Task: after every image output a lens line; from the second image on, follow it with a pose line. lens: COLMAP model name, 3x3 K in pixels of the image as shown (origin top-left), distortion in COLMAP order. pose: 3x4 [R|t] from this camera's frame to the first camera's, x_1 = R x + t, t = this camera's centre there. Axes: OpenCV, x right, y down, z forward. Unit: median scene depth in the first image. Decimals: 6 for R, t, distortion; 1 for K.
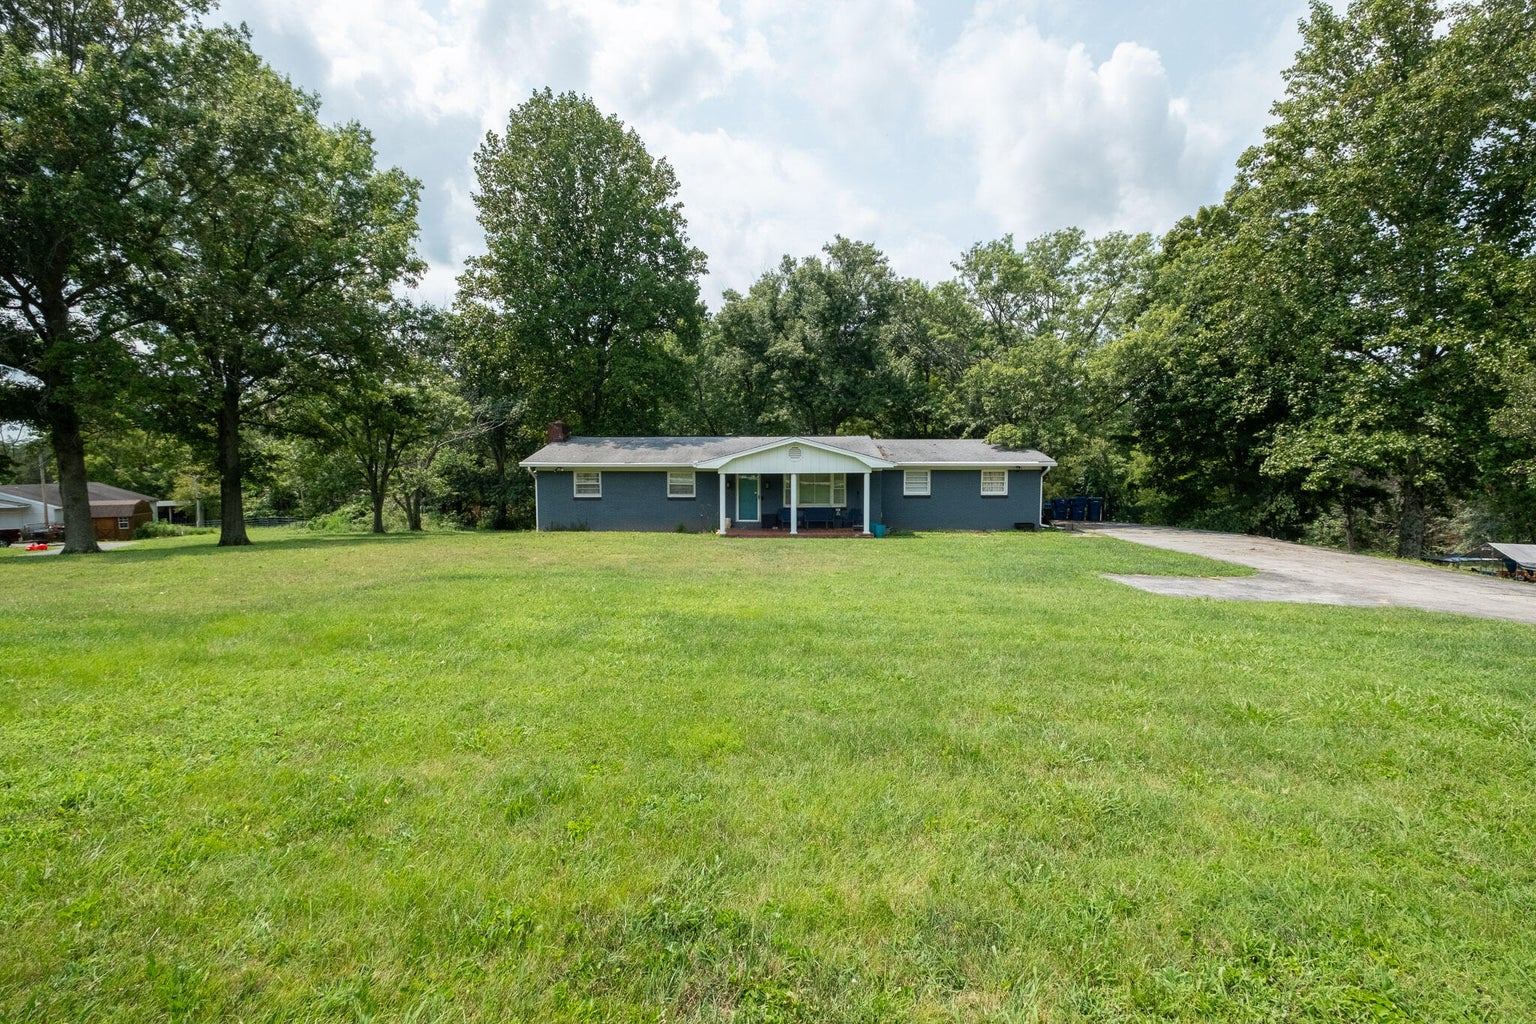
lens RADIAL K [[656.0, 0, 770.3], [0, 656.0, 508.3], [0, 0, 1]] dist [0.002787, -0.007321]
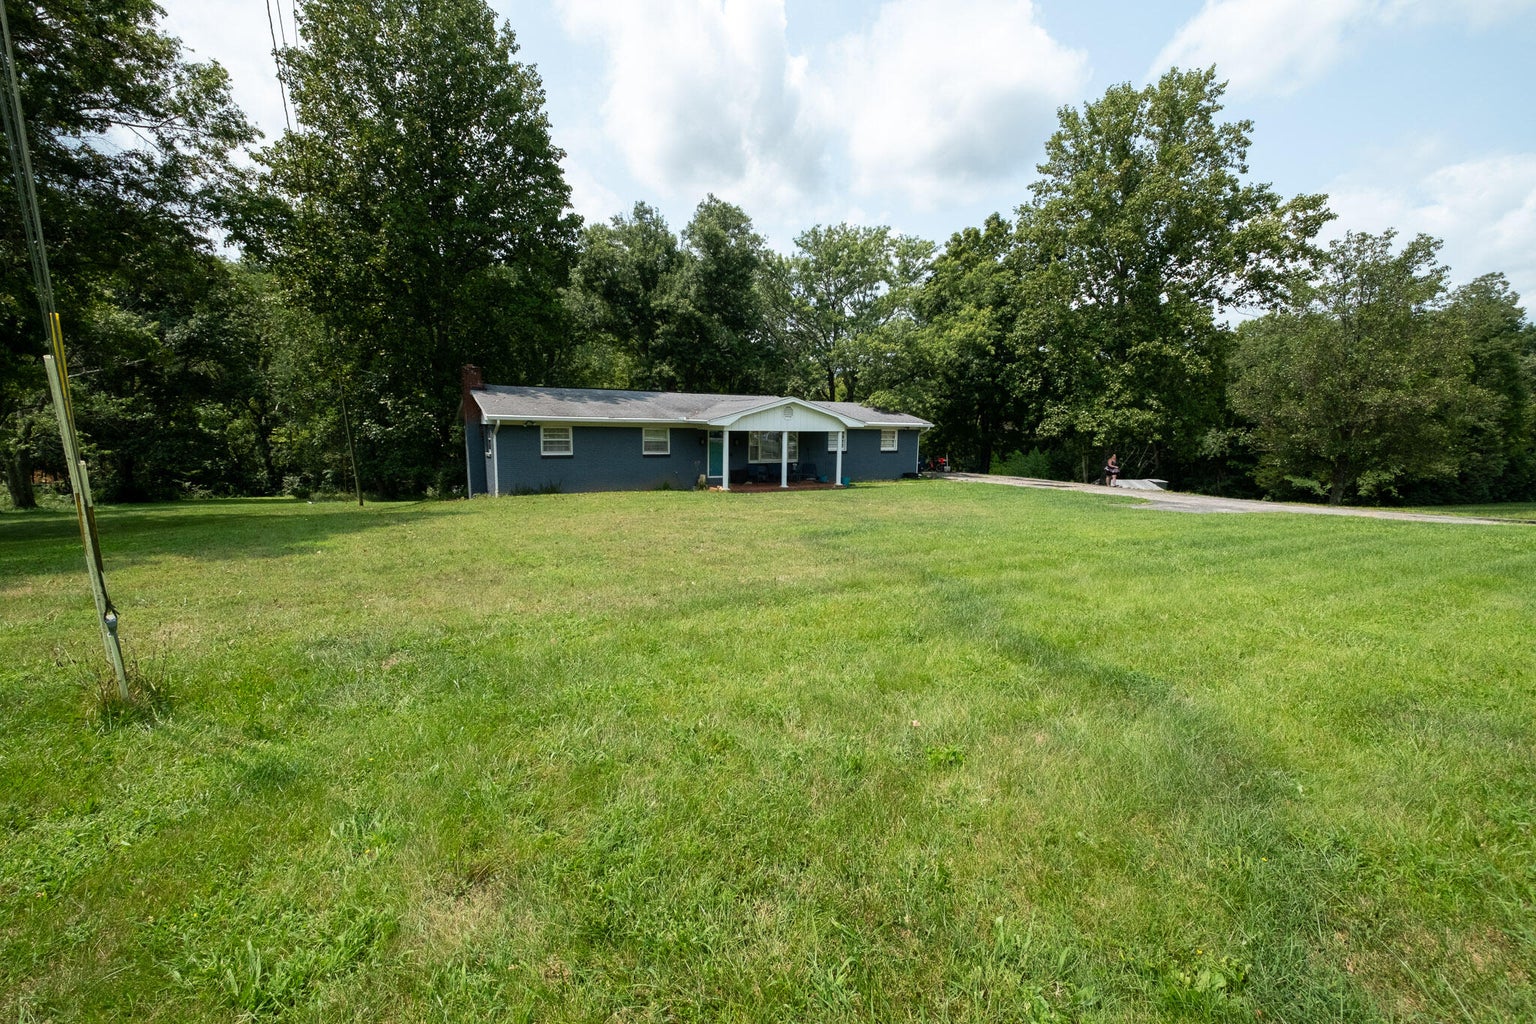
lens RADIAL K [[656.0, 0, 770.3], [0, 656.0, 508.3], [0, 0, 1]] dist [0.002787, -0.007321]
pose [[0.853621, -0.050842, 0.518408, -0.484175], [0.016644, 0.997379, 0.070410, -0.002763], [-0.520629, -0.051475, 0.852230, 0.078224]]
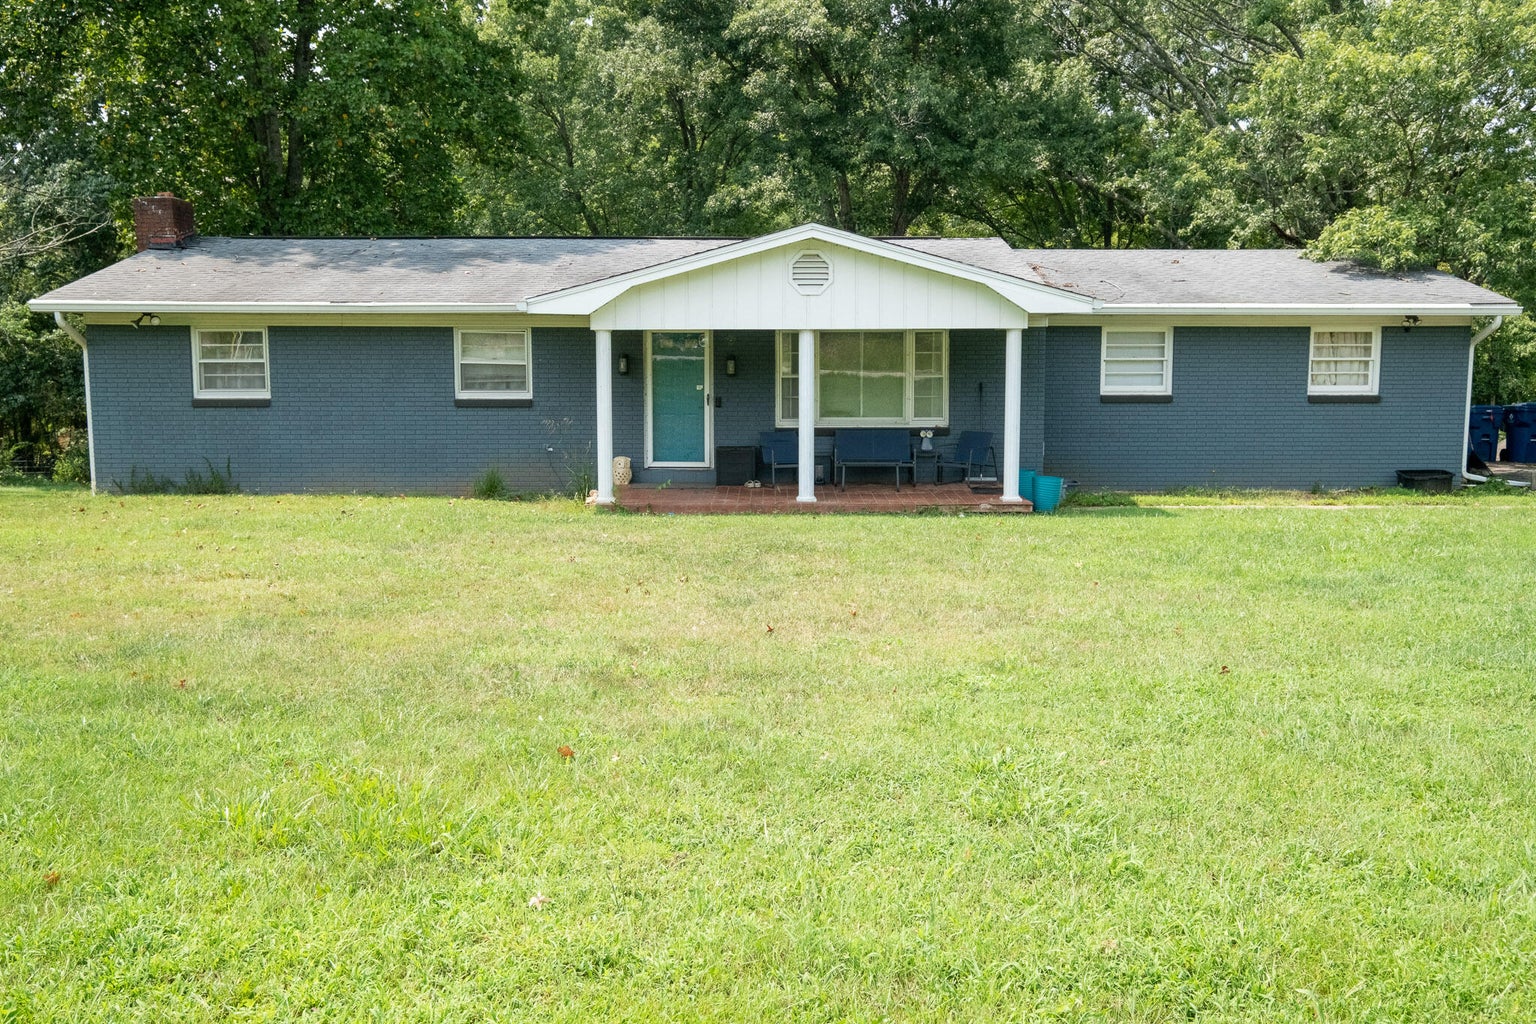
lens RADIAL K [[1380.6, 0, 768.0], [0, 1380.6, 512.0], [0, 0, 1]] dist [0.007915, 0.010216]
pose [[0.999767, -0.000489, 0.021579, -0.000931], [-0.000716, 0.998440, 0.055829, 0.002403], [-0.021572, -0.055831, 0.998207, 0.226957]]
